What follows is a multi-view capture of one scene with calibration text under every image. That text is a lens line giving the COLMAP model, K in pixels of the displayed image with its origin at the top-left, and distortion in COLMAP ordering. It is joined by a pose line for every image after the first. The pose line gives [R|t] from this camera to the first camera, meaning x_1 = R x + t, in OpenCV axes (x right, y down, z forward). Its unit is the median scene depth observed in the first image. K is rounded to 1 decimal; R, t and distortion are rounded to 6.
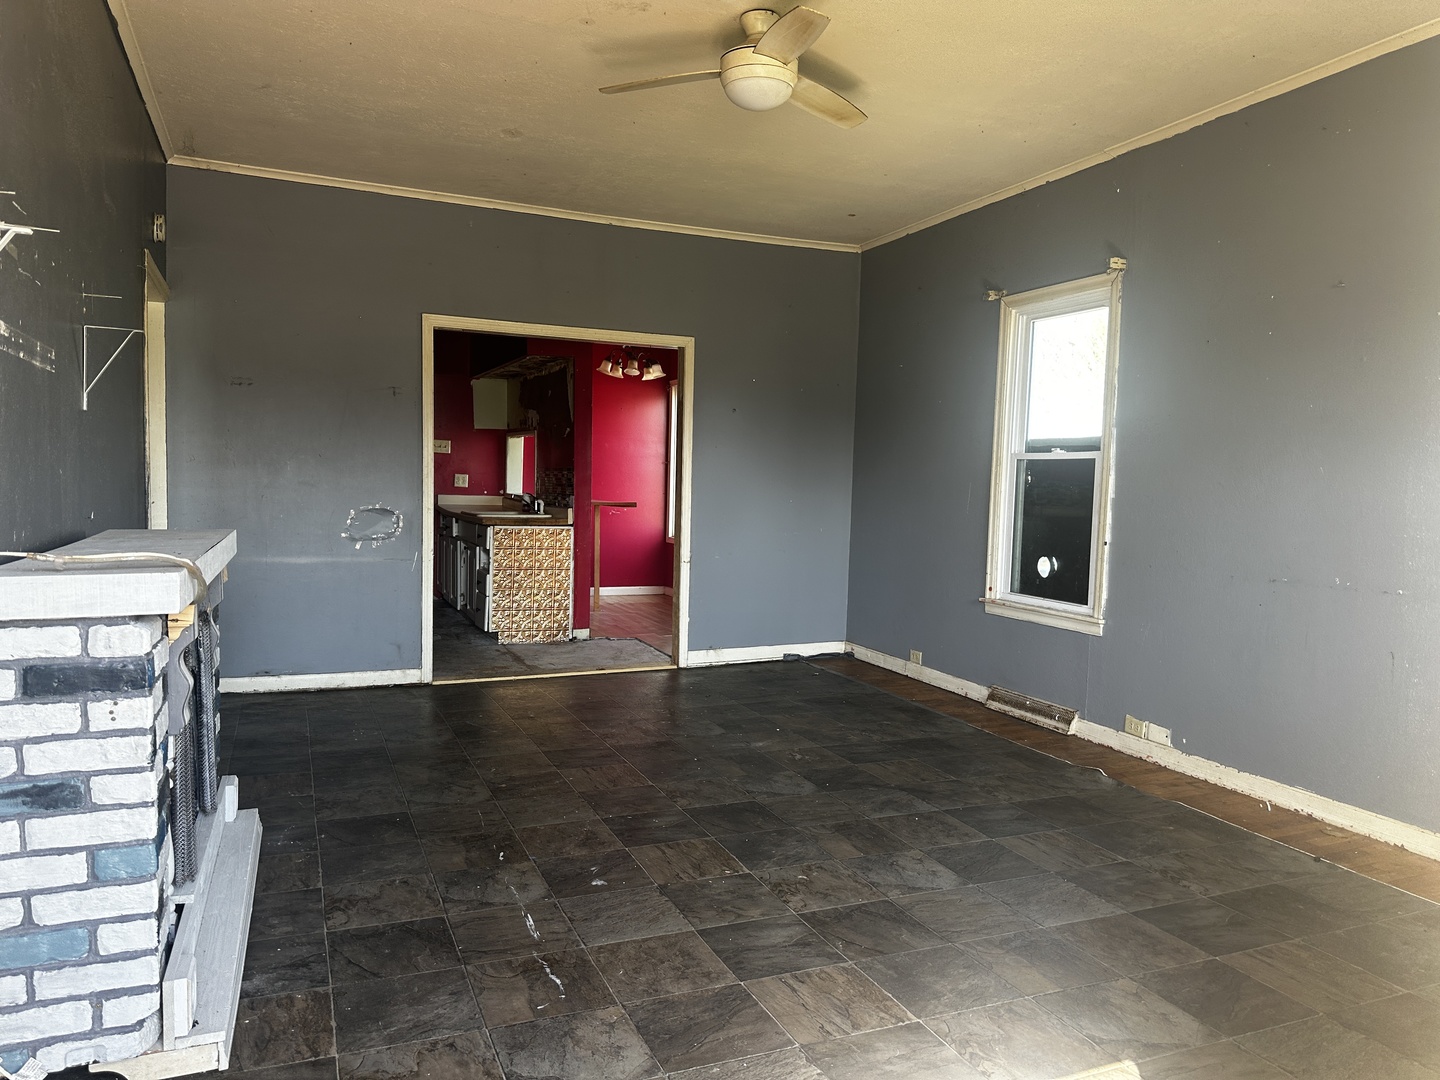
lens RADIAL K [[1001.6, 0, 719.2], [0, 1001.6, 511.8], [0, 0, 1]] dist [0.000886, -0.000080]
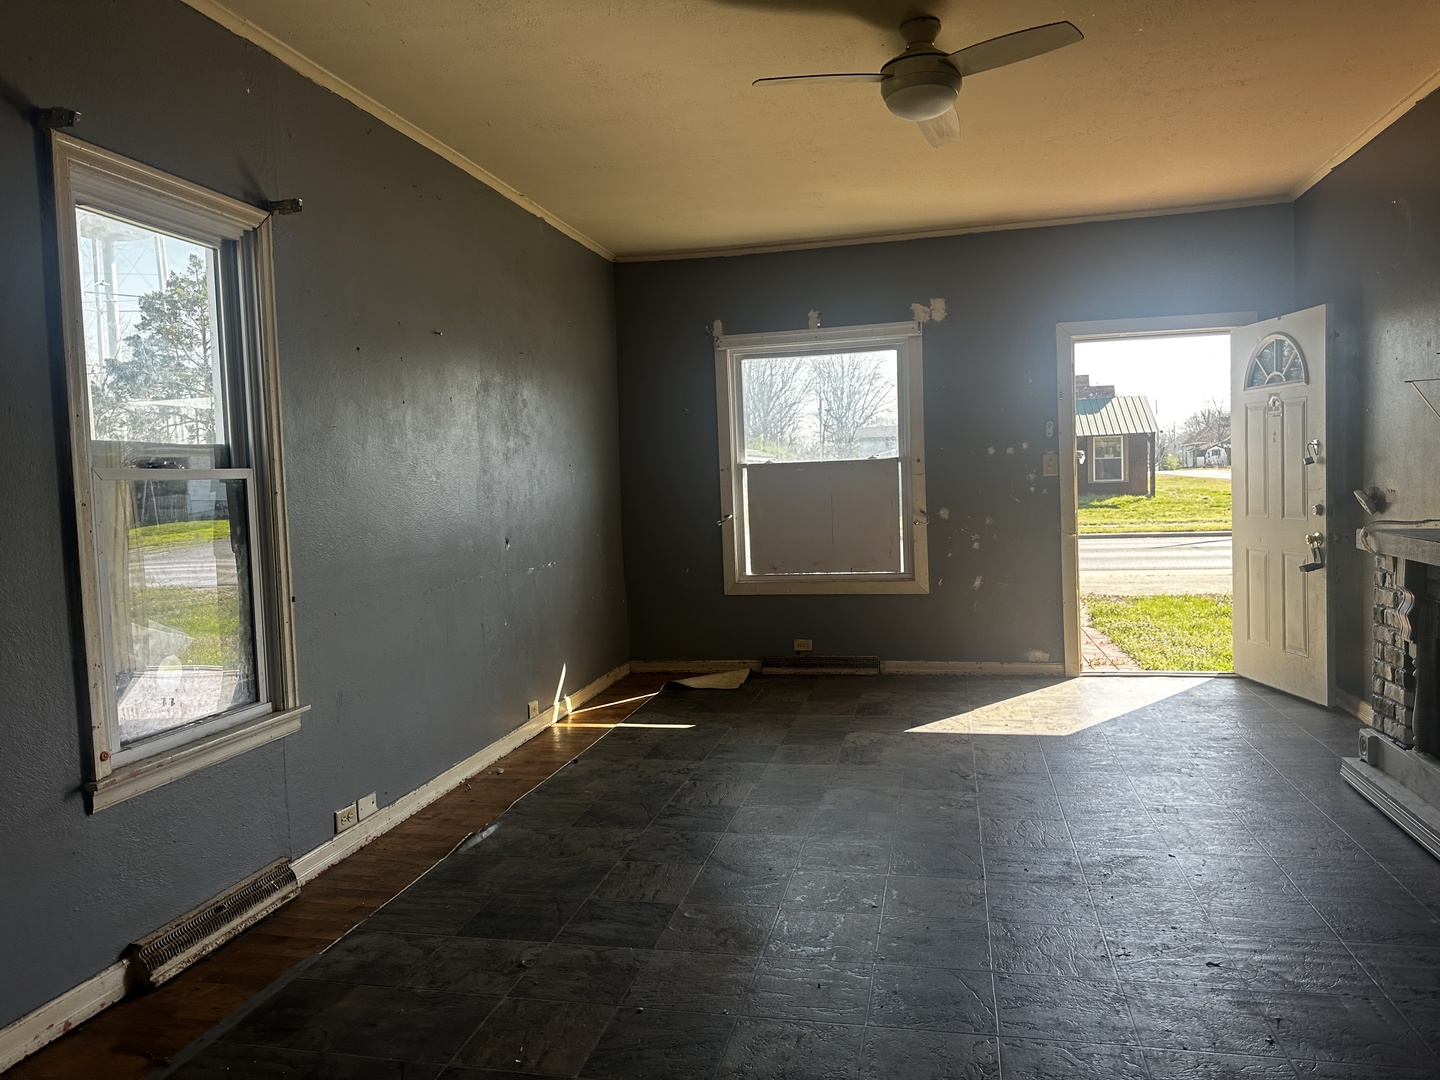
lens RADIAL K [[999.5, 0, 720.0], [0, 999.5, 540.0], [0, 0, 1]] dist [-0.001149, -0.001723]
pose [[-0.809810, -0.029704, 0.585940, -0.241750], [0.037707, 0.994018, 0.102504, -0.063457], [-0.585479, 0.105103, -0.803845, 1.239342]]
